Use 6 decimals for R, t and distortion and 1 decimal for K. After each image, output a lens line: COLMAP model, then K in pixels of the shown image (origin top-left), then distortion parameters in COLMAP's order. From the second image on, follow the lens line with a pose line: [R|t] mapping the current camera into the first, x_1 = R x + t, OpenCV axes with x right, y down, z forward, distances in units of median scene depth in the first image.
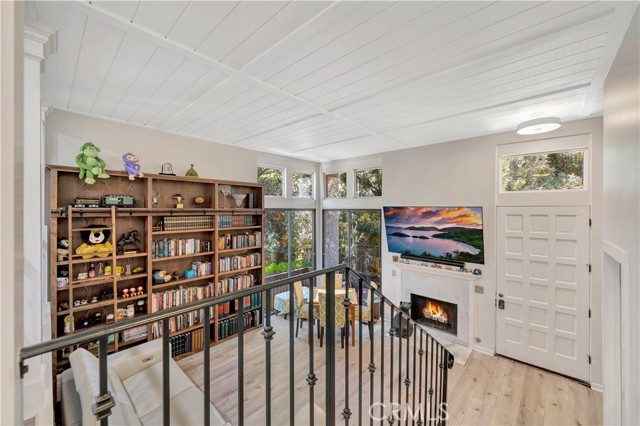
lens RADIAL K [[249.4, 0, 319.9], [0, 249.4, 213.3], [0, 0, 1]] dist [0.000486, 0.000119]
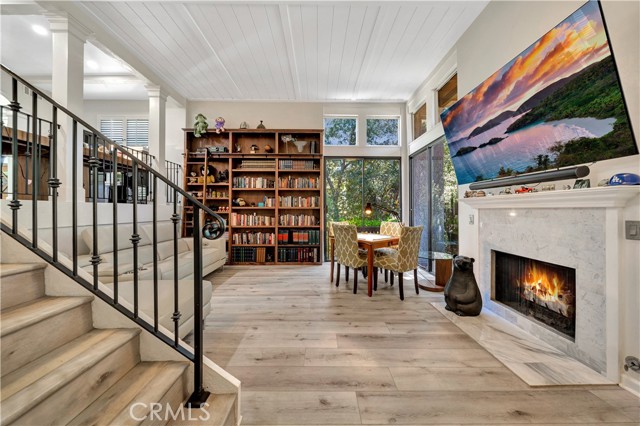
lens RADIAL K [[223.2, 0, 327.6], [0, 223.2, 211.1], [0, 0, 1]] dist [0.002600, 0.000299]
pose [[0.699041, -0.003801, -0.715071, 0.549573], [-0.008756, 0.999865, -0.013874, 0.282991], [0.715028, 0.015960, 0.698914, 0.424355]]
